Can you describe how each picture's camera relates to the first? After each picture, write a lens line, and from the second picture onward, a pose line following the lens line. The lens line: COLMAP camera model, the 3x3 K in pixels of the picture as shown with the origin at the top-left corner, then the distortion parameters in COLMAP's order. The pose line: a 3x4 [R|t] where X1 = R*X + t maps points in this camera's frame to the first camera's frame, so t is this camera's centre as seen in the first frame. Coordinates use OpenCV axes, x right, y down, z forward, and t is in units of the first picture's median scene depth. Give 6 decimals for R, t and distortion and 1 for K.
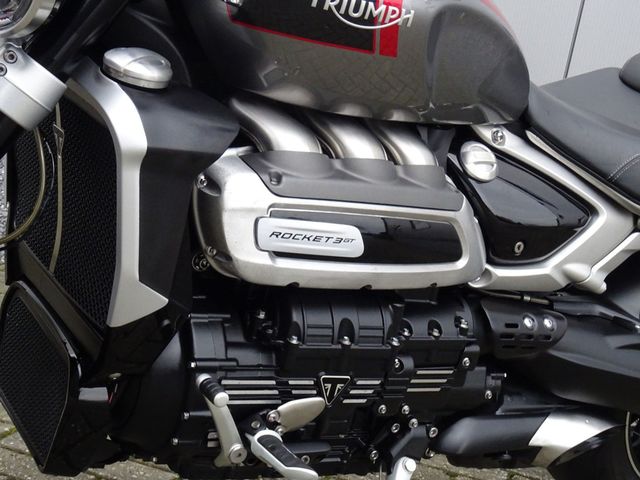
lens RADIAL K [[1185.1, 0, 322.8], [0, 1185.1, 239.5], [0, 0, 1]] dist [-0.019496, 0.000000]
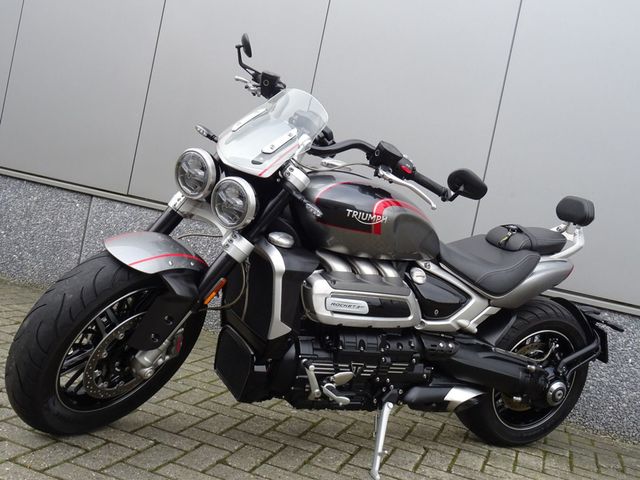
lens RADIAL K [[720.4, 0, 322.5], [0, 720.4, 239.1], [0, 0, 1]] dist [-0.002030, 0.000000]
pose [[0.998507, -0.001867, -0.054600, 0.020353], [-0.004611, 0.992969, -0.118282, 0.037503], [0.054437, 0.118357, 0.991478, -0.511797]]
